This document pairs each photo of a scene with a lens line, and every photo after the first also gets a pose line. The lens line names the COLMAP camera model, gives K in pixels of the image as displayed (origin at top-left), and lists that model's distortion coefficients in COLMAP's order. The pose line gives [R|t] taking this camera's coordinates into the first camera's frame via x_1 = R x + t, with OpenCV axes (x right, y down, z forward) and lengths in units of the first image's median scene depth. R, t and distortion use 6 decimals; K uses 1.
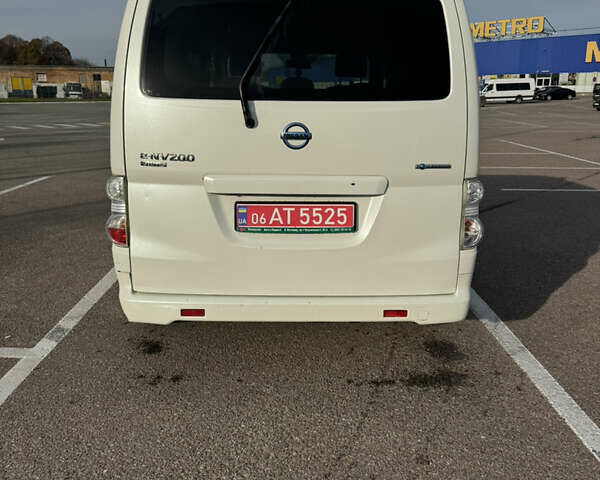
lens RADIAL K [[571.8, 0, 303.9], [0, 571.8, 241.4], [0, 0, 1]] dist [0.025673, 0.000000]
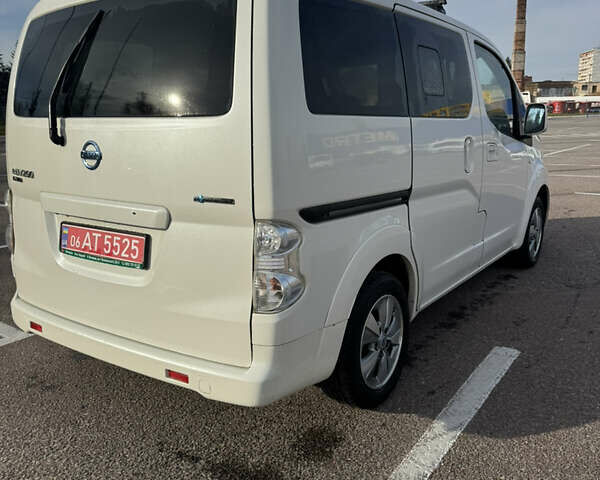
lens RADIAL K [[571.8, 0, 300.5], [0, 571.8, 239.0], [0, 0, 1]] dist [0.025673, 0.000000]
pose [[0.826726, 0.108615, -0.552021, 0.753895], [-0.132111, 0.991231, -0.002821, -0.090173], [0.546874, 0.075261, 0.833826, 0.410139]]
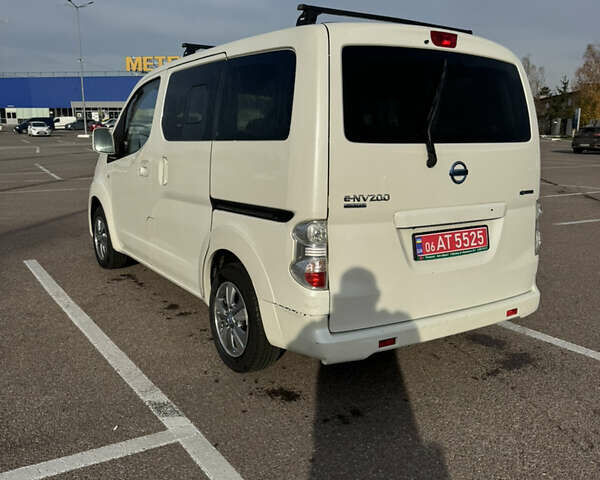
lens RADIAL K [[571.8, 0, 297.4], [0, 571.8, 241.6], [0, 0, 1]] dist [0.025673, 0.000000]
pose [[0.846946, -0.102778, 0.521650, -0.883883], [0.129516, 0.991465, -0.014937, -0.067127], [-0.515663, 0.080213, 0.853029, 0.175189]]
